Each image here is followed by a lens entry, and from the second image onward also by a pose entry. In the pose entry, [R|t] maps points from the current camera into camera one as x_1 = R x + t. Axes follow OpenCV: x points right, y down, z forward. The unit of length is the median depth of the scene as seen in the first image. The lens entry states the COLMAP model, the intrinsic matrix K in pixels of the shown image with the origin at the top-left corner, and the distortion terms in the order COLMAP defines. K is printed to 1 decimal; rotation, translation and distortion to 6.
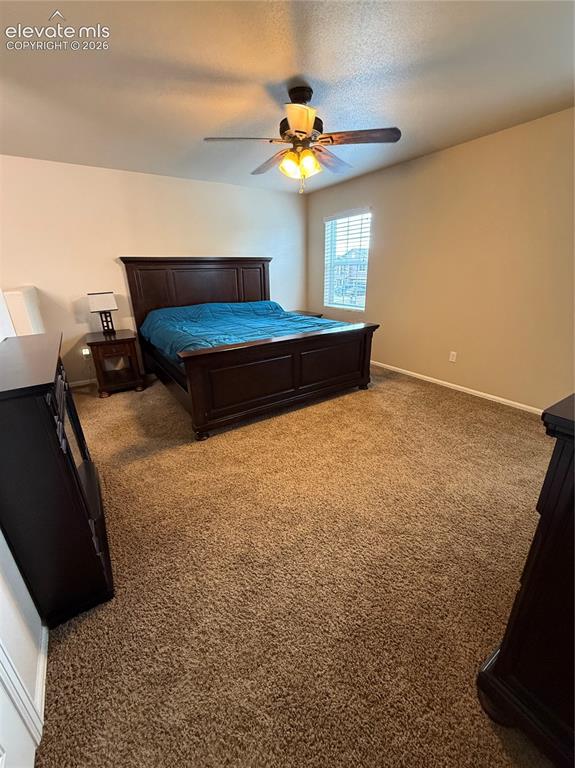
lens RADIAL K [[307.3, 0, 288.4], [0, 307.3, 380.4], [0, 0, 1]] dist [-0.000314, 0.000076]
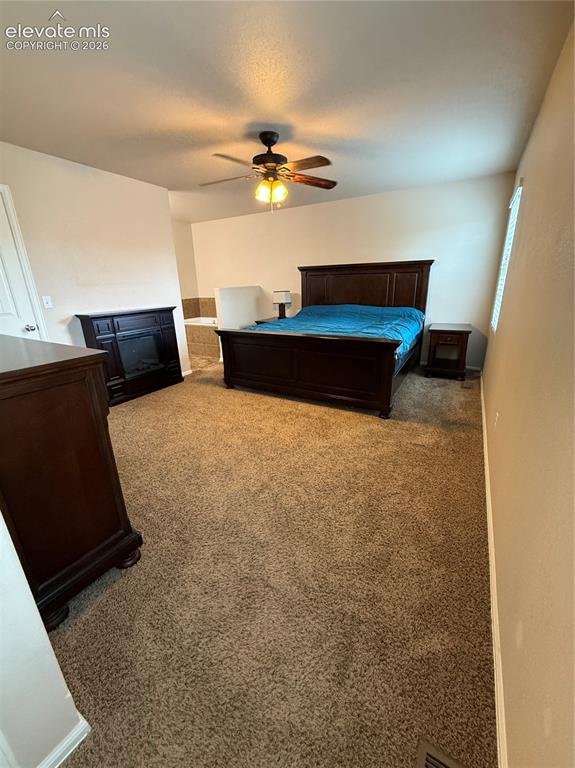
lens RADIAL K [[307.3, 0, 288.4], [0, 307.3, 380.4], [0, 0, 1]] dist [-0.000314, 0.000076]
pose [[0.445785, 0.285891, -0.848258, 0.812536], [-0.287990, 0.943049, 0.166491, -0.132435], [0.847548, 0.170071, 0.502731, 0.346285]]
